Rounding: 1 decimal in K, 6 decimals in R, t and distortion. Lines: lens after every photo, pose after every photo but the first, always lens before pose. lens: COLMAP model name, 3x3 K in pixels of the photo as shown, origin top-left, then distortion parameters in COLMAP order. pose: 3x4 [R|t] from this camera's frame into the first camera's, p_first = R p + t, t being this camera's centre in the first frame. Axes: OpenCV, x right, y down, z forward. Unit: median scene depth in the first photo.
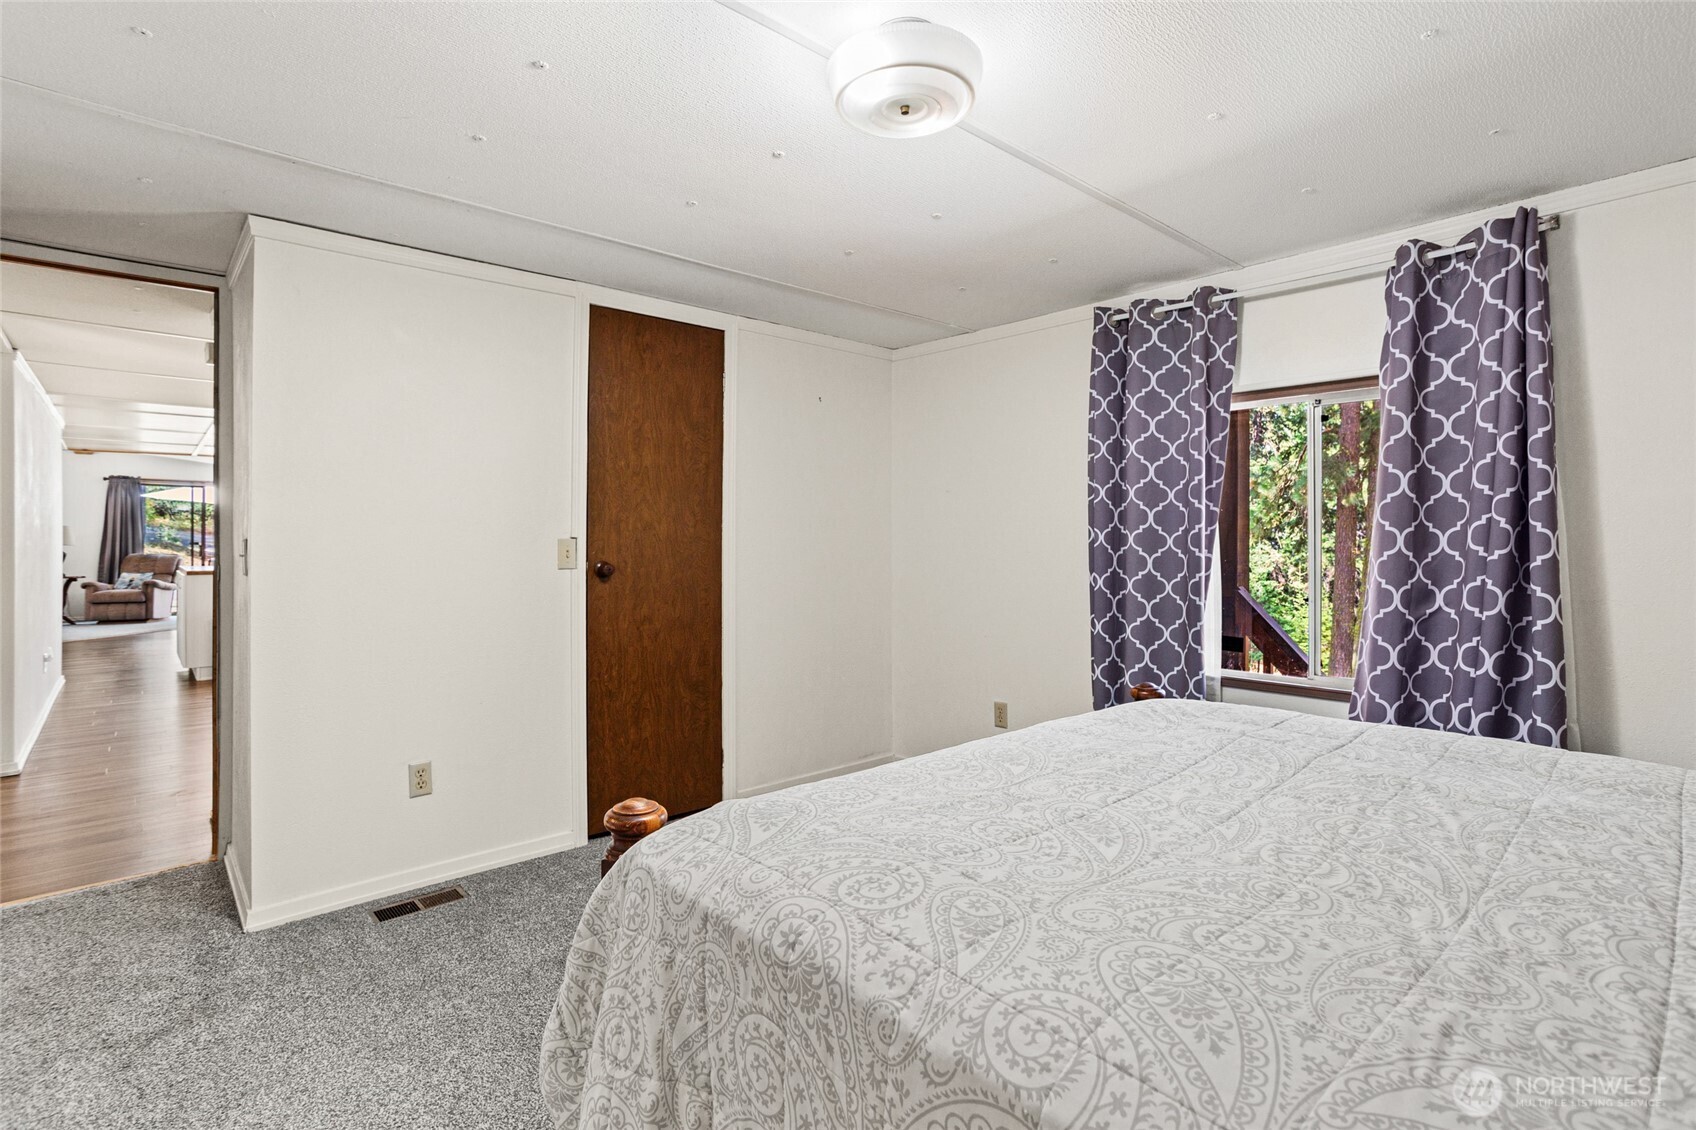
lens RADIAL K [[837.6, 0, 860.2], [0, 837.6, 540.3], [0, 0, 1]] dist [-0.027414, 0.014903]
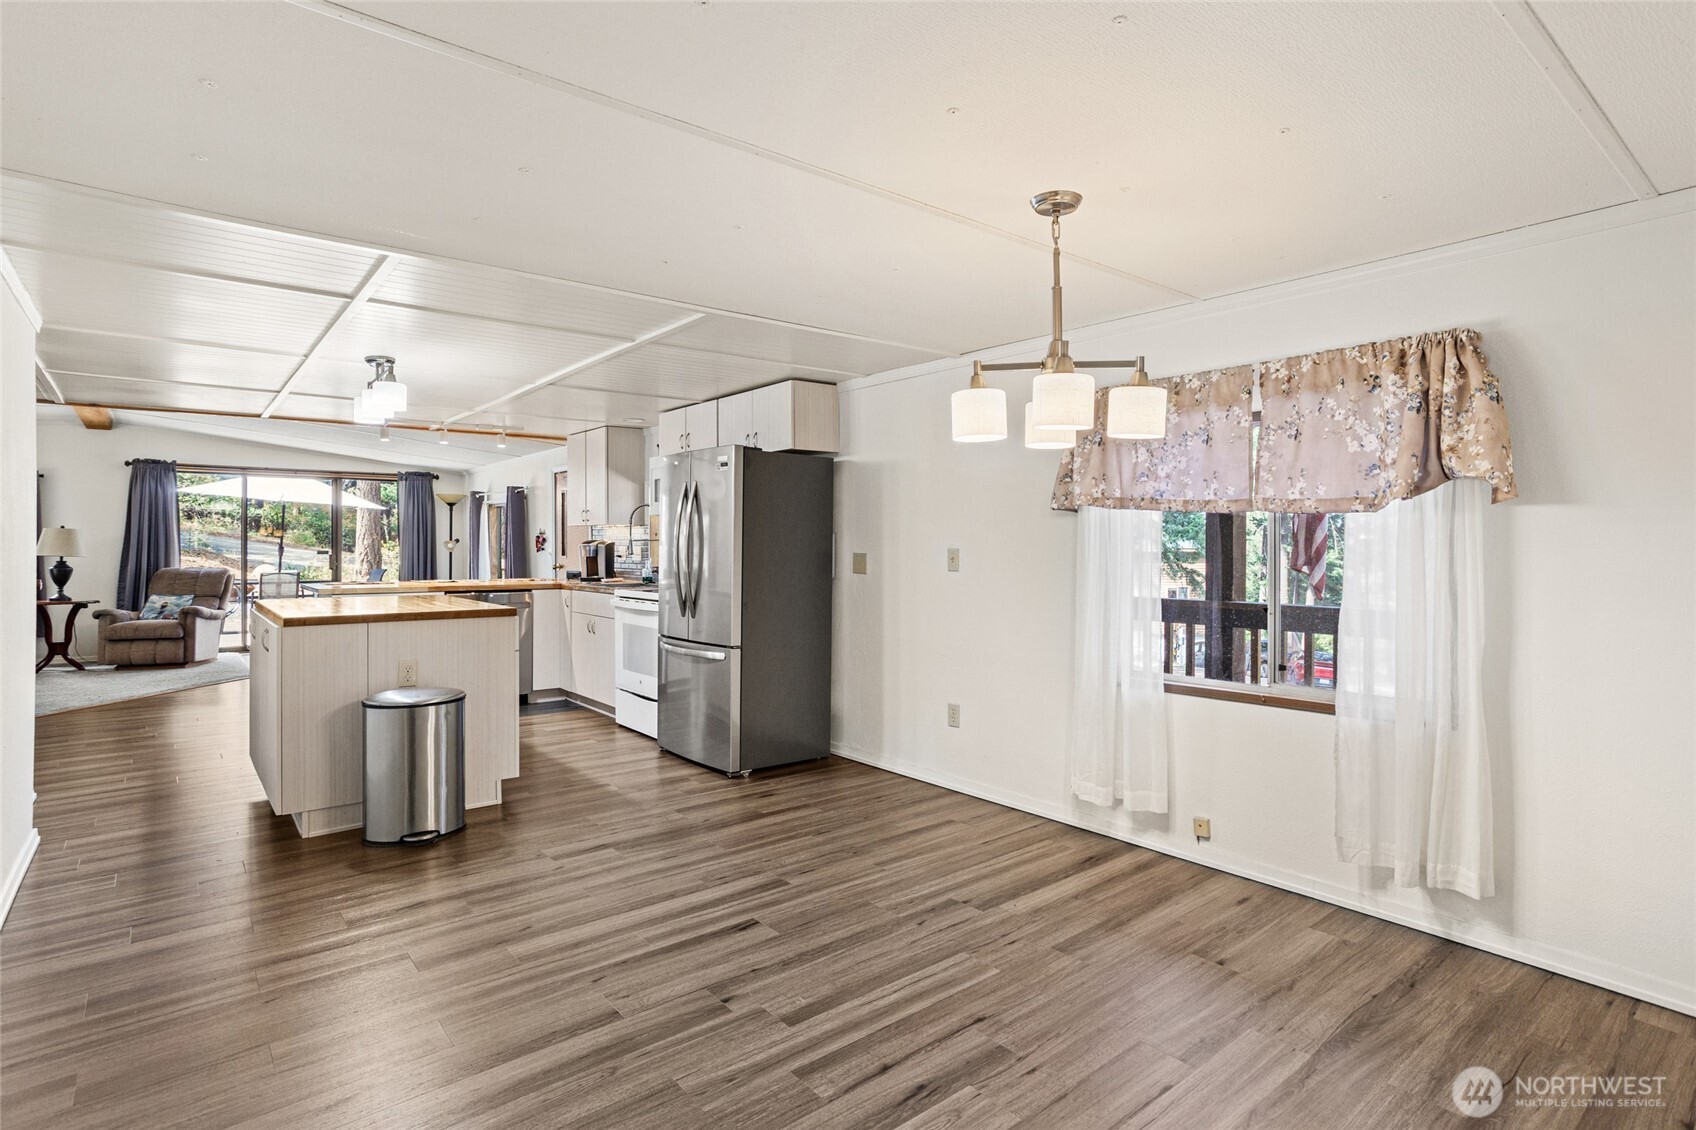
lens RADIAL K [[837.6, 0, 866.6], [0, 837.6, 549.7], [0, 0, 1]] dist [-0.027414, 0.014903]
pose [[0.999923, 0.003630, -0.011854, -0.275896], [-0.003594, 0.999989, 0.003086, -0.004364], [0.011865, -0.003043, 0.999925, 0.304249]]
